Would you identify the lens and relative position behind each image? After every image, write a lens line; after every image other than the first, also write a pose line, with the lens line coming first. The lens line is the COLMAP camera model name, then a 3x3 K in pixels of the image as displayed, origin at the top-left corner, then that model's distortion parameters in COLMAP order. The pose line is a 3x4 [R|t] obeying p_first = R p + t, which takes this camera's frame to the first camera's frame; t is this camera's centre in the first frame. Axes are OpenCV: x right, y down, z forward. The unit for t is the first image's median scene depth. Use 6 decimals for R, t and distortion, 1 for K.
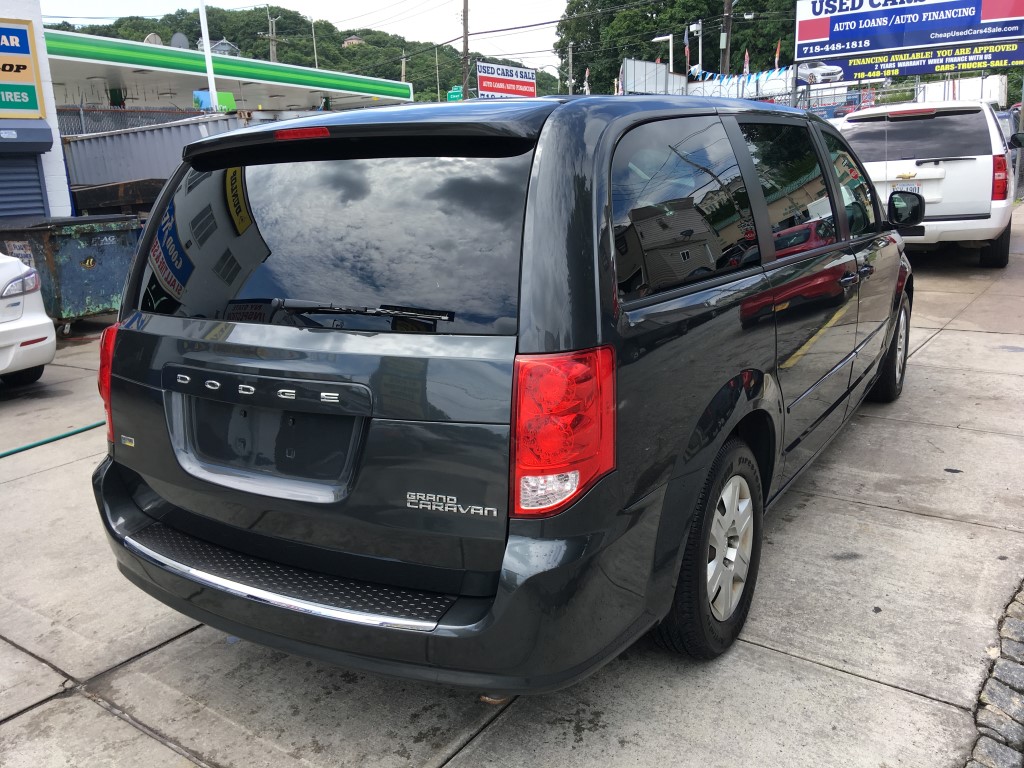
lens RADIAL K [[854.6, 0, 517.1], [0, 854.6, 381.0], [0, 0, 1]] dist [0.128672, -0.172399]
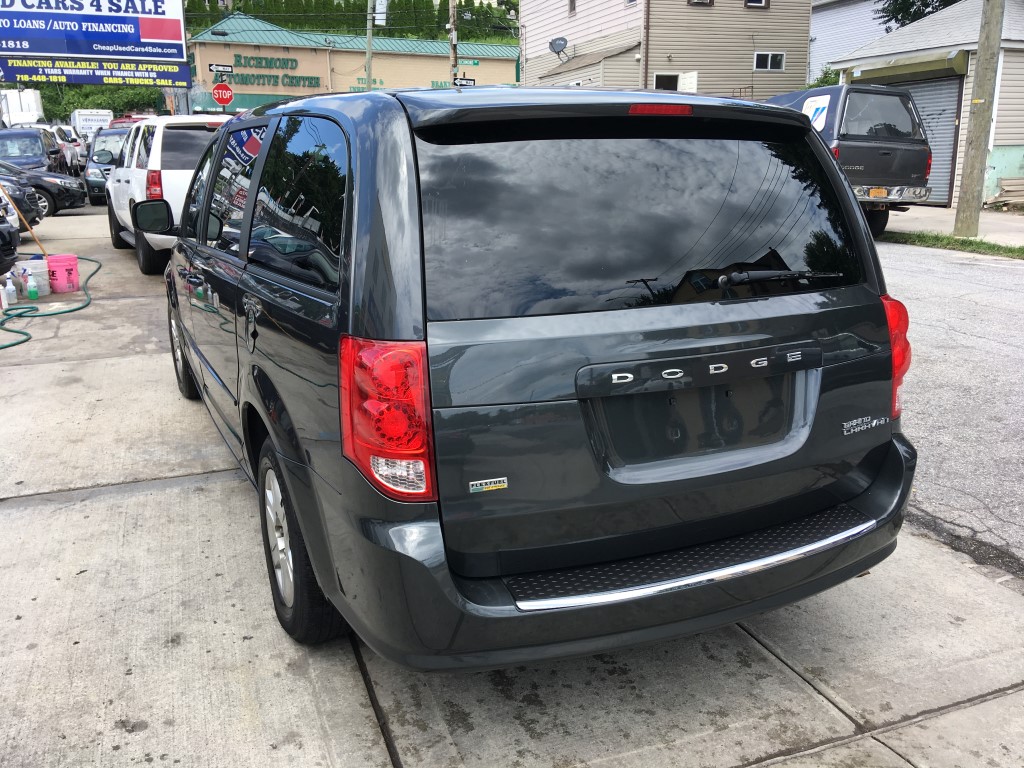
lens RADIAL K [[854.6, 0, 517.1], [0, 854.6, 381.0], [0, 0, 1]] dist [0.128672, -0.172399]
pose [[0.550818, -0.166609, 0.817827, -0.146046], [0.179388, 0.980605, 0.078950, -0.011097], [-0.815119, 0.103221, 0.570023, 0.073600]]
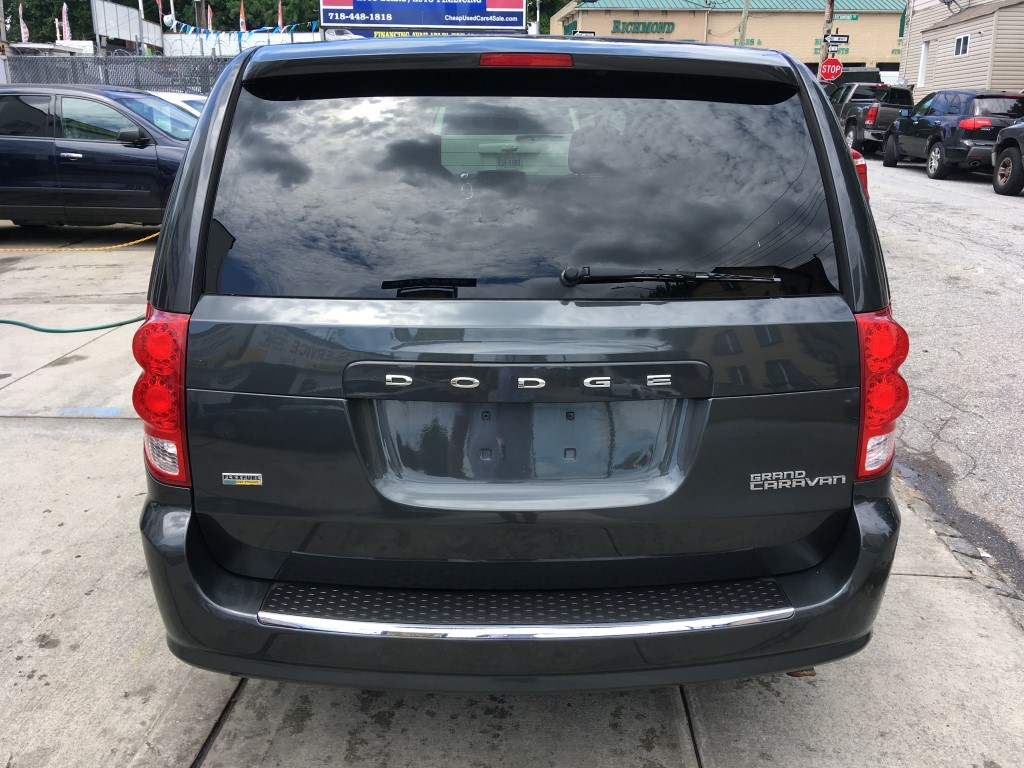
lens RADIAL K [[866.8, 0, 514.1], [0, 866.8, 381.6], [0, 0, 1]] dist [0.115681, -0.169393]
pose [[0.836538, -0.104576, 0.537837, -0.089465], [0.085910, 0.994510, 0.059748, -0.004893], [-0.541132, -0.003776, 0.840929, 0.038694]]
